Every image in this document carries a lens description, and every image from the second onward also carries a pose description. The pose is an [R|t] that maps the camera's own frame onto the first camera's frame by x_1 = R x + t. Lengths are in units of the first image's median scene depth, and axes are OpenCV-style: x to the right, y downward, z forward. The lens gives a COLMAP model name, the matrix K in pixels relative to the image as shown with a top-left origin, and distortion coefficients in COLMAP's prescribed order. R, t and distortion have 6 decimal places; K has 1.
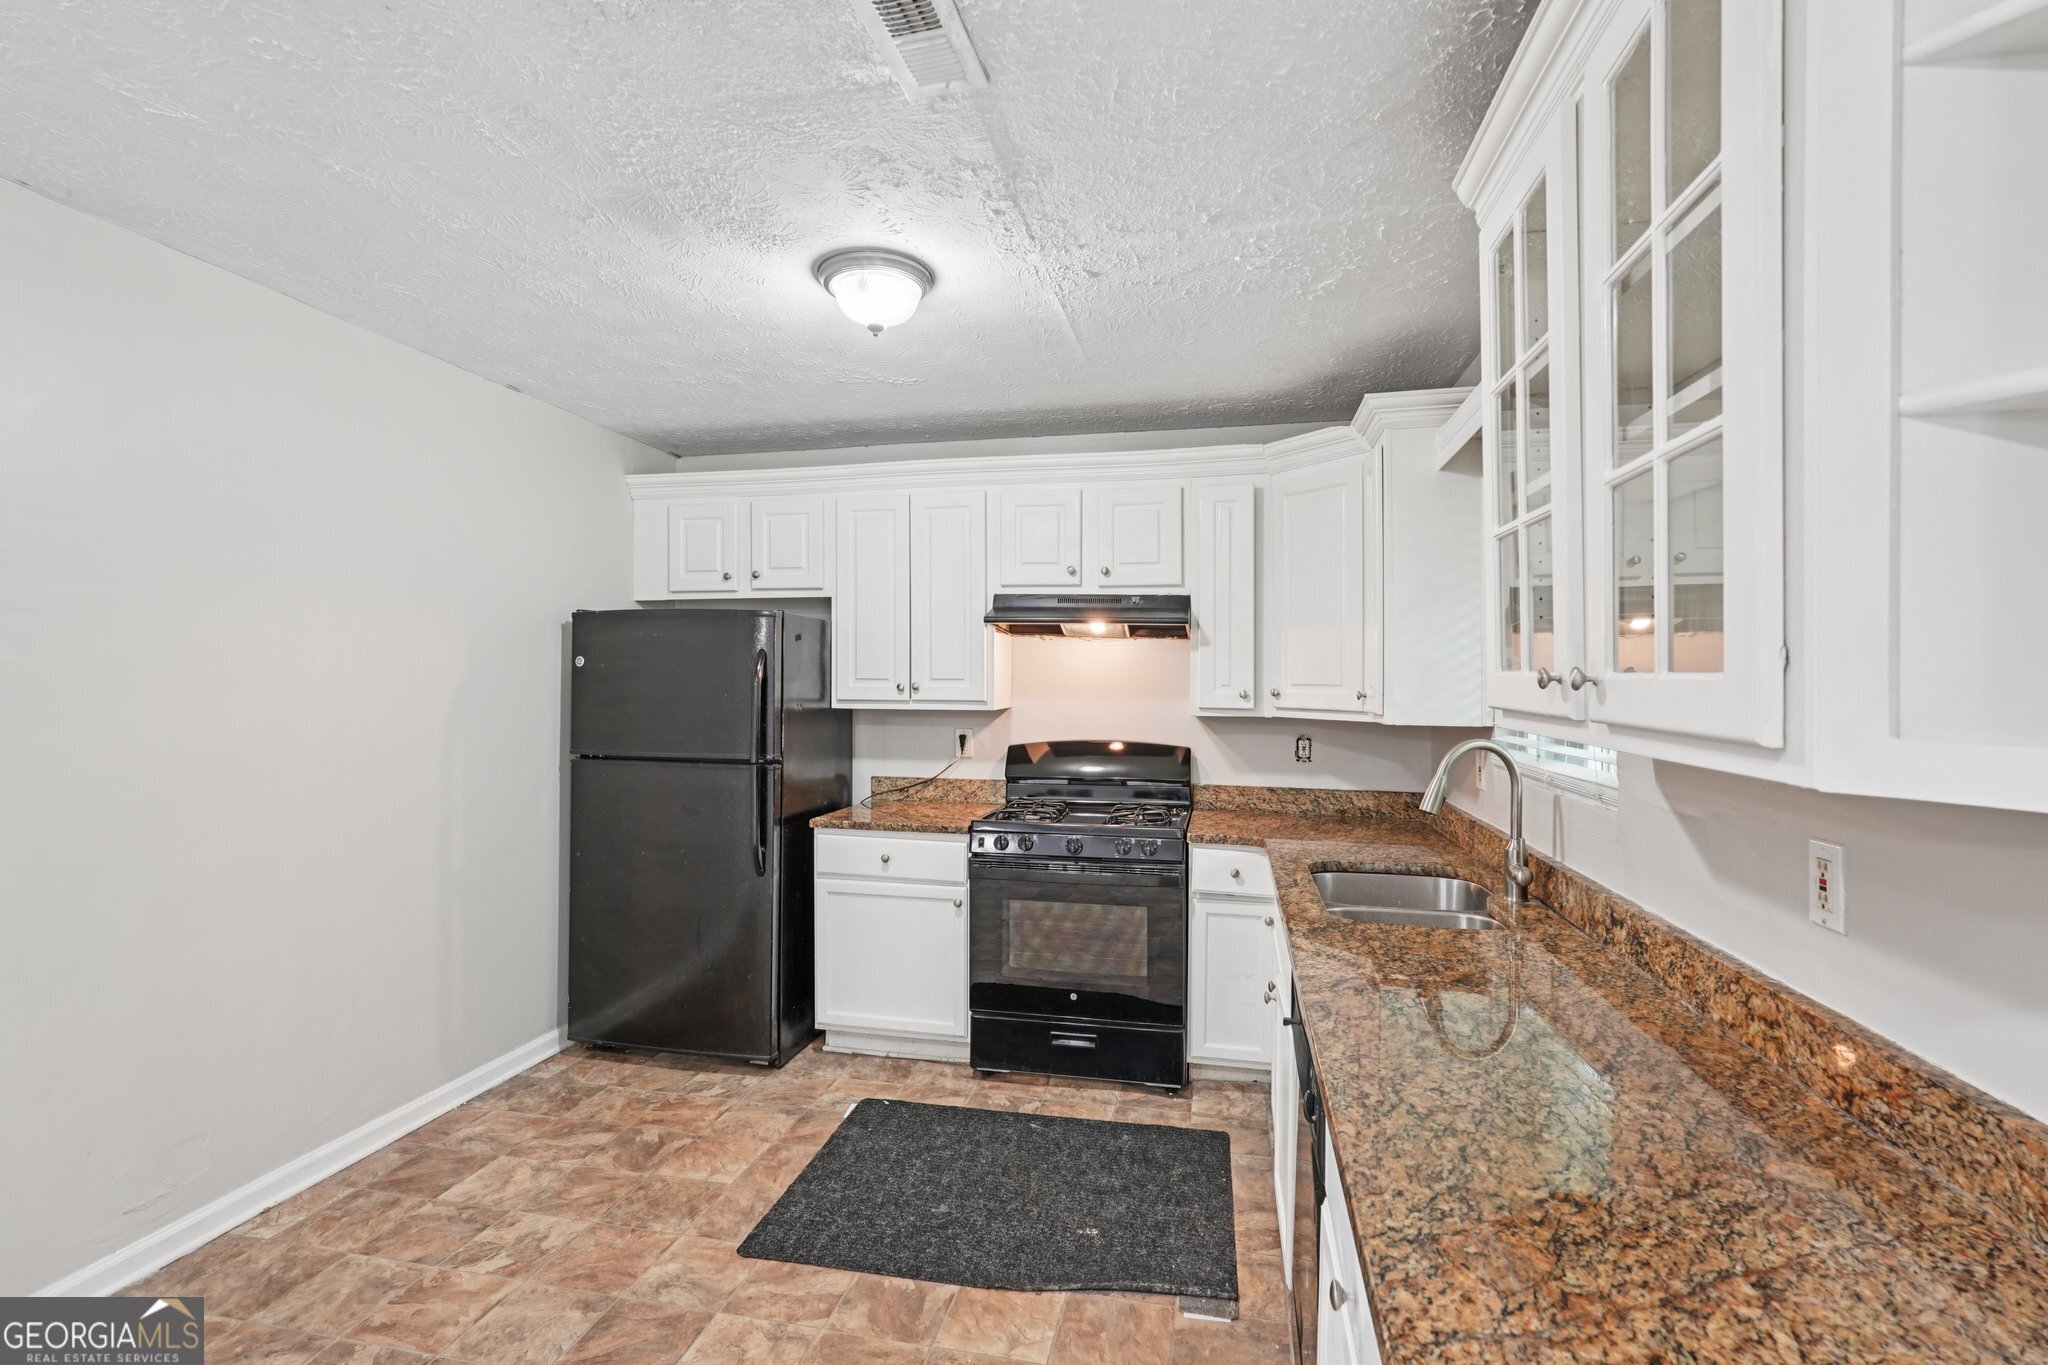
lens RADIAL K [[931.3, 0, 1015.9], [0, 931.3, 698.7], [0, 0, 1]] dist [-0.007398, 0.006414]
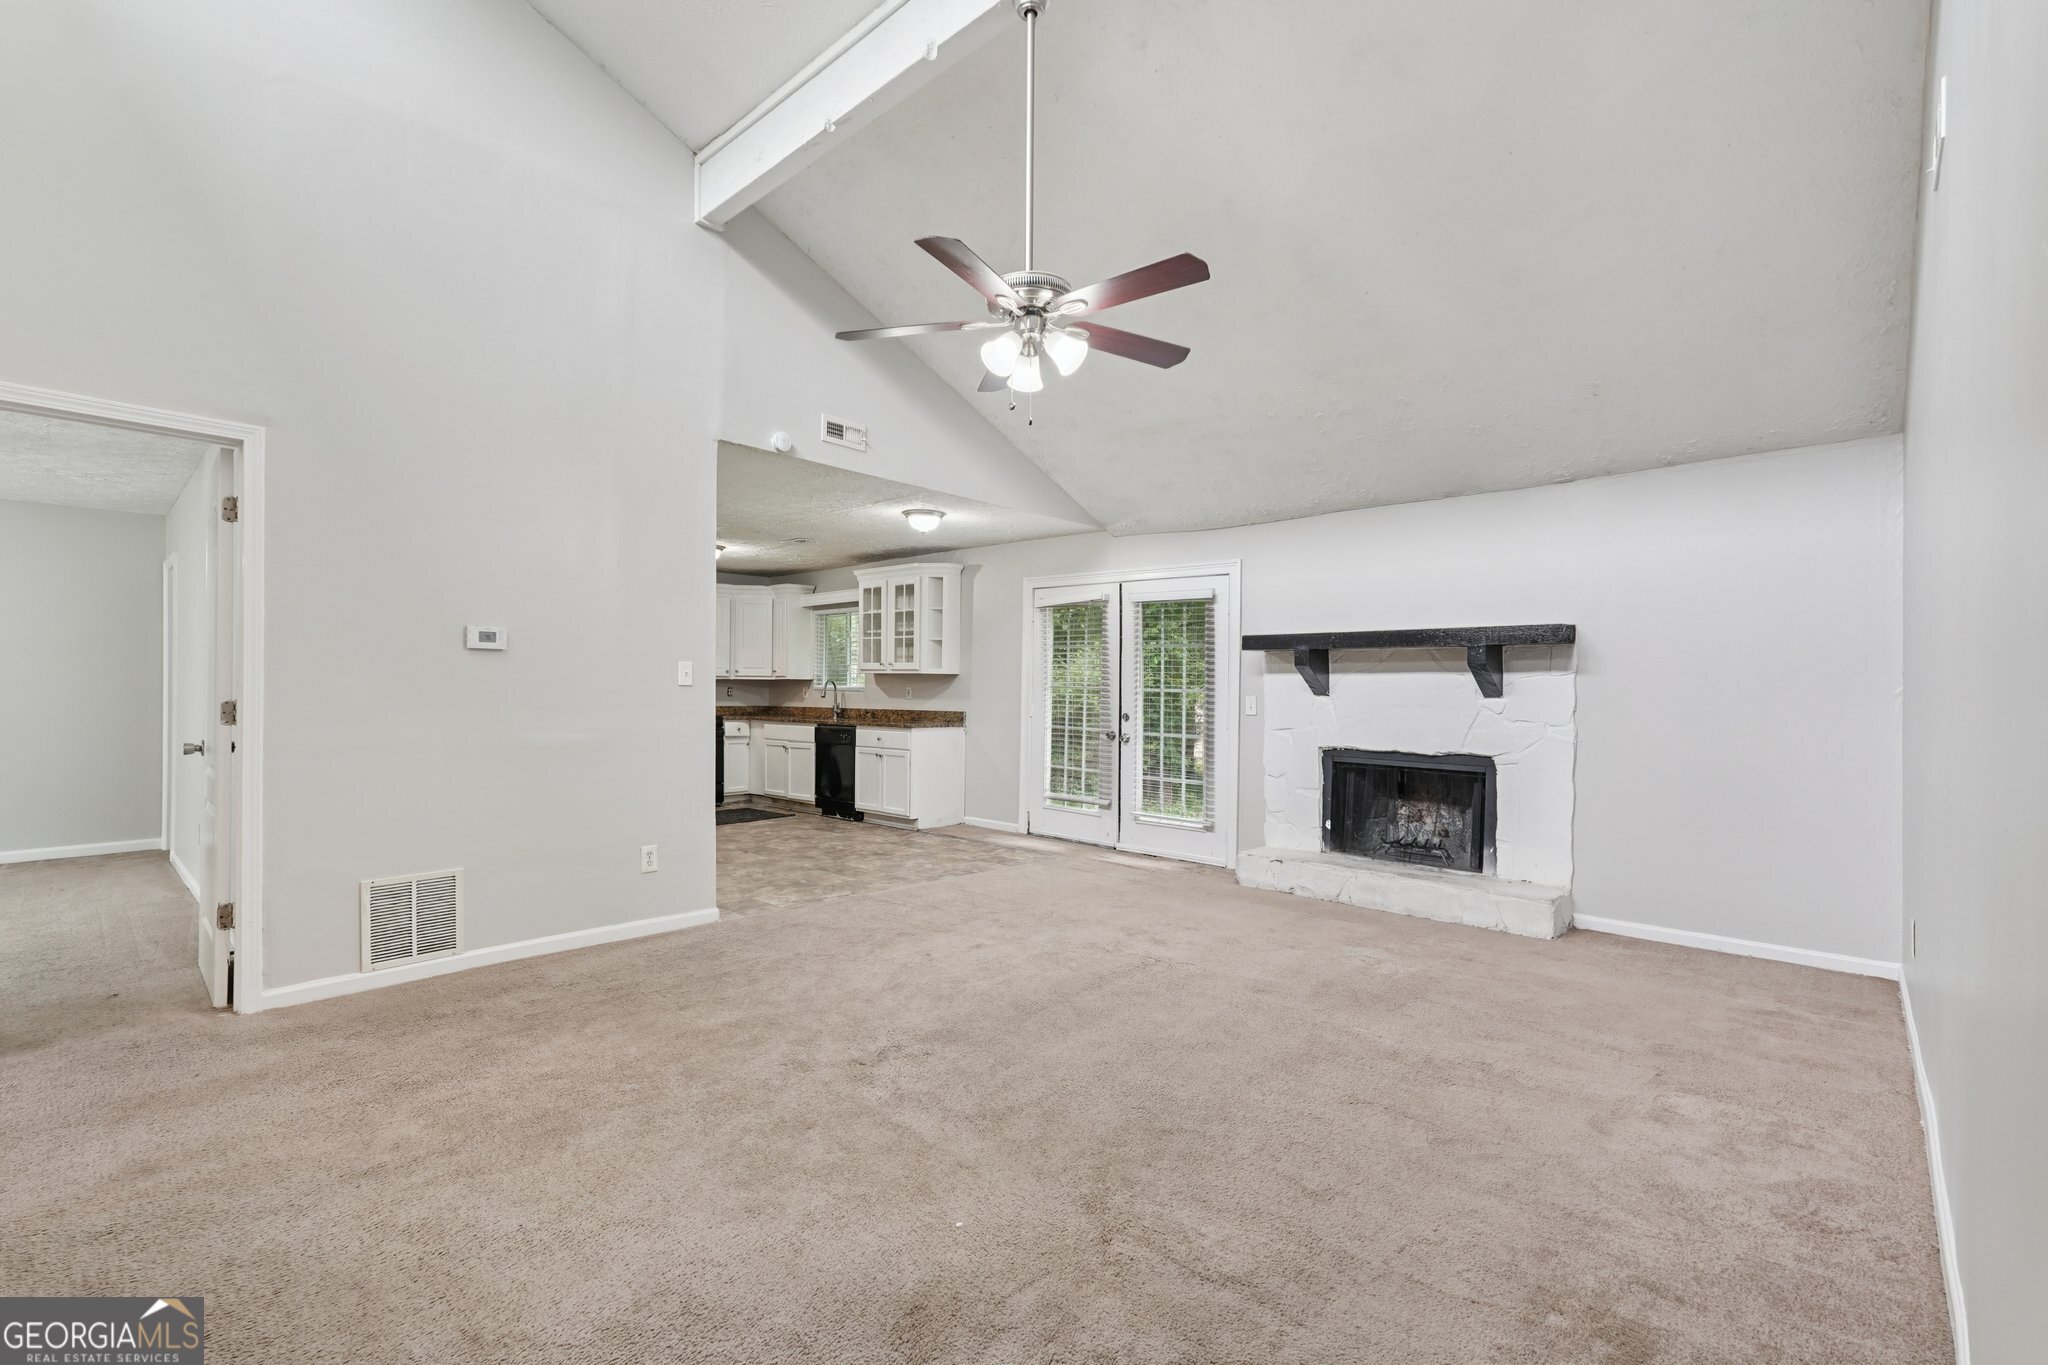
lens RADIAL K [[931.3, 0, 1036.1], [0, 931.3, 635.8], [0, 0, 1]] dist [-0.007398, 0.006414]
pose [[0.496245, 0.046985, 0.866910, -1.732108], [0.012811, 0.998029, -0.061425, 0.074811], [-0.868088, 0.041588, 0.494665, -1.209089]]
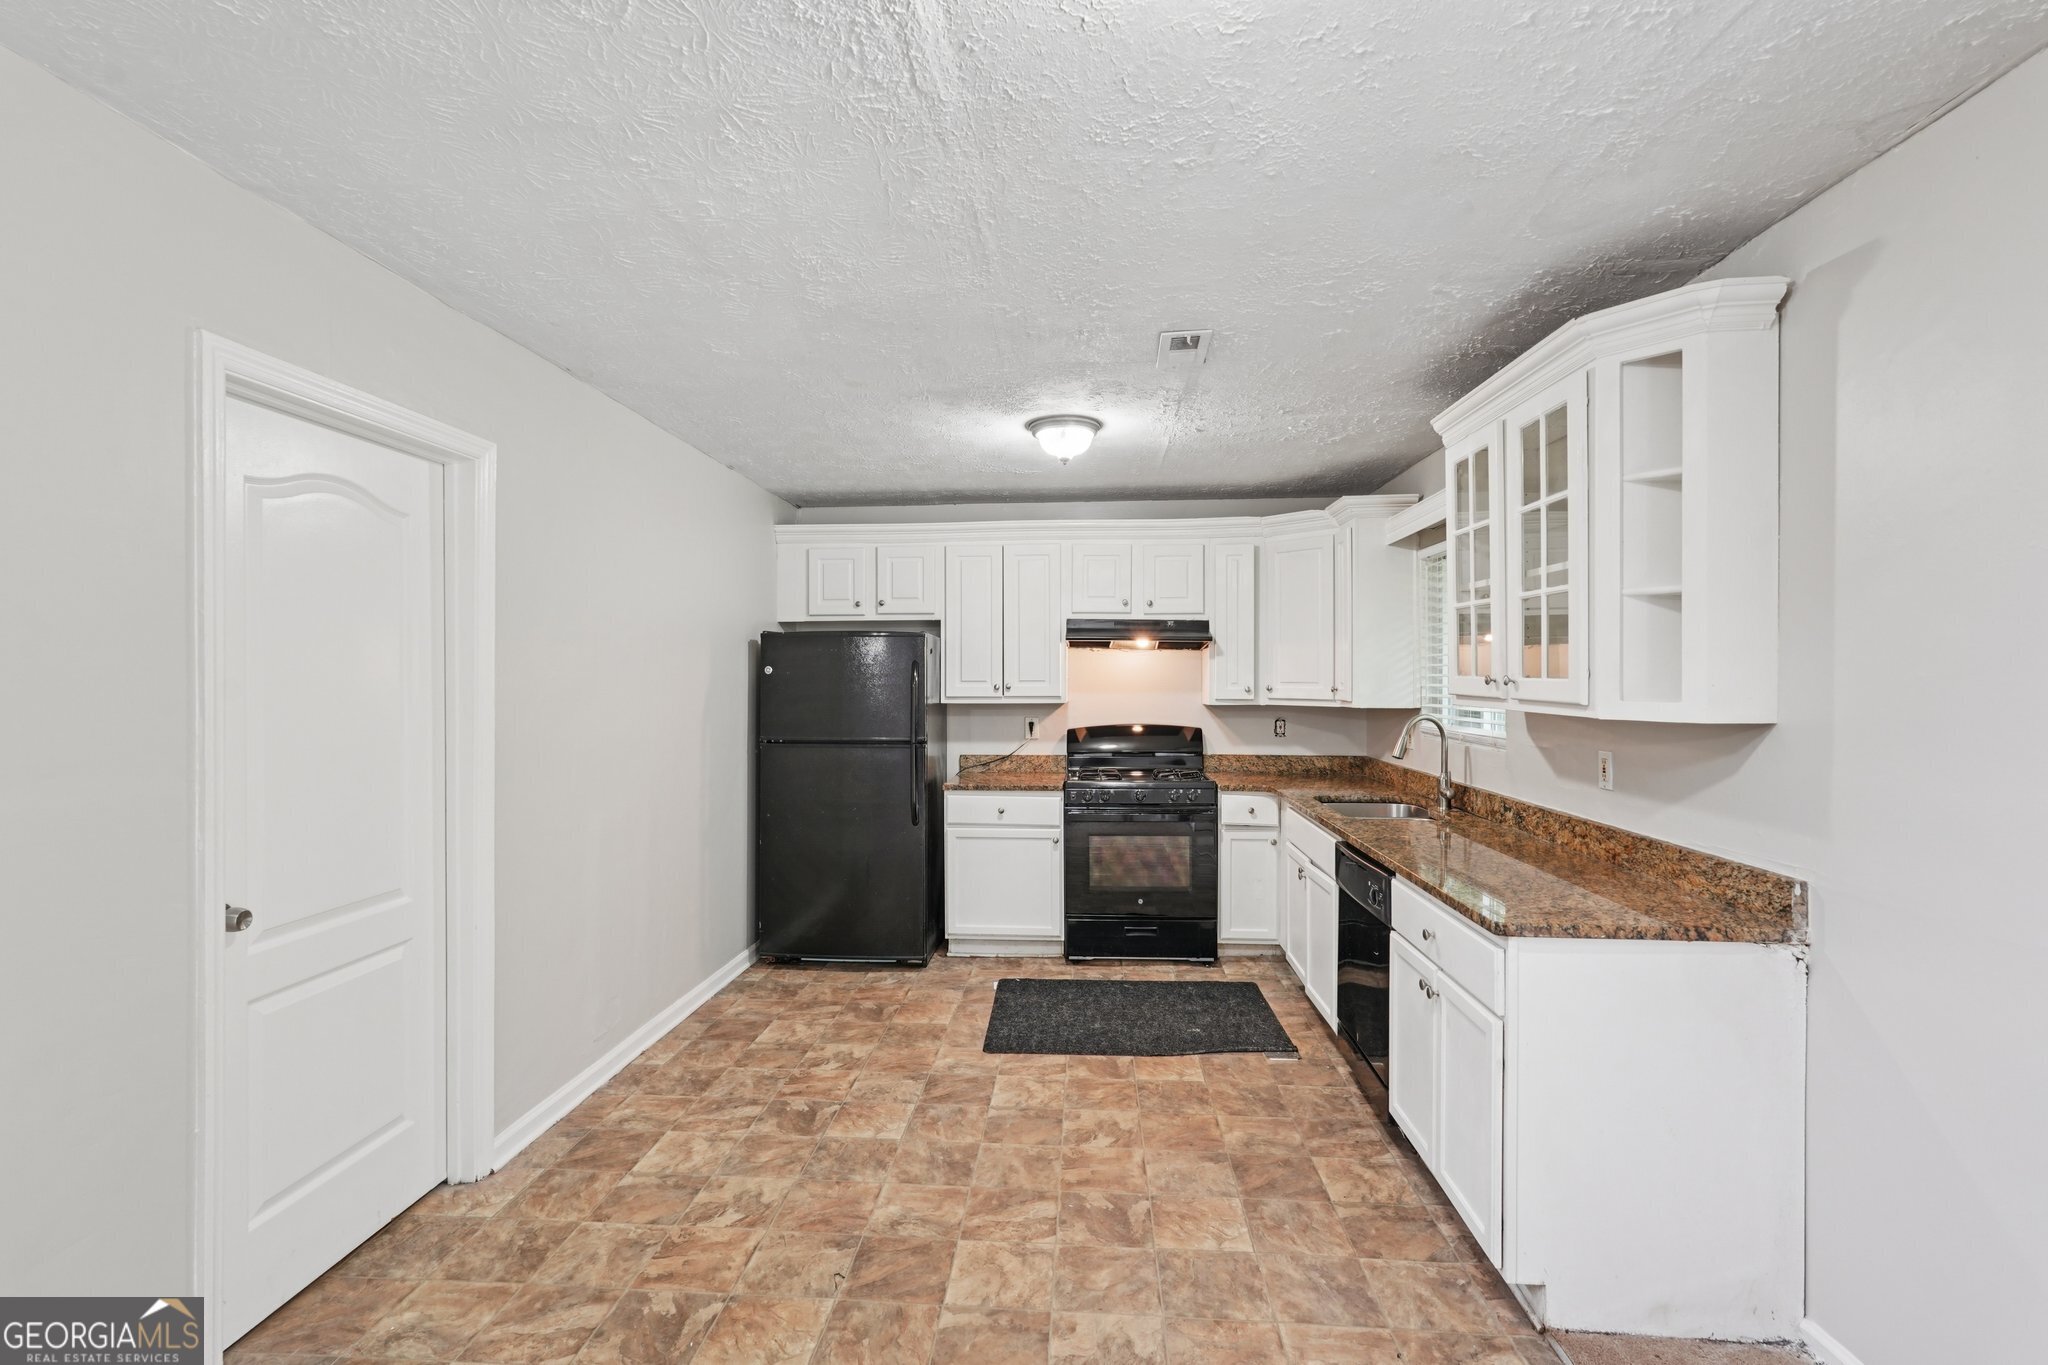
lens RADIAL K [[931.3, 0, 1013.9], [0, 931.3, 683.8], [0, 0, 1]] dist [-0.007398, 0.006414]
pose [[0.991027, -0.010216, 0.133271, -0.299329], [0.011828, 0.999866, -0.011310, -0.001004], [-0.133138, 0.012785, 0.991015, -0.369908]]
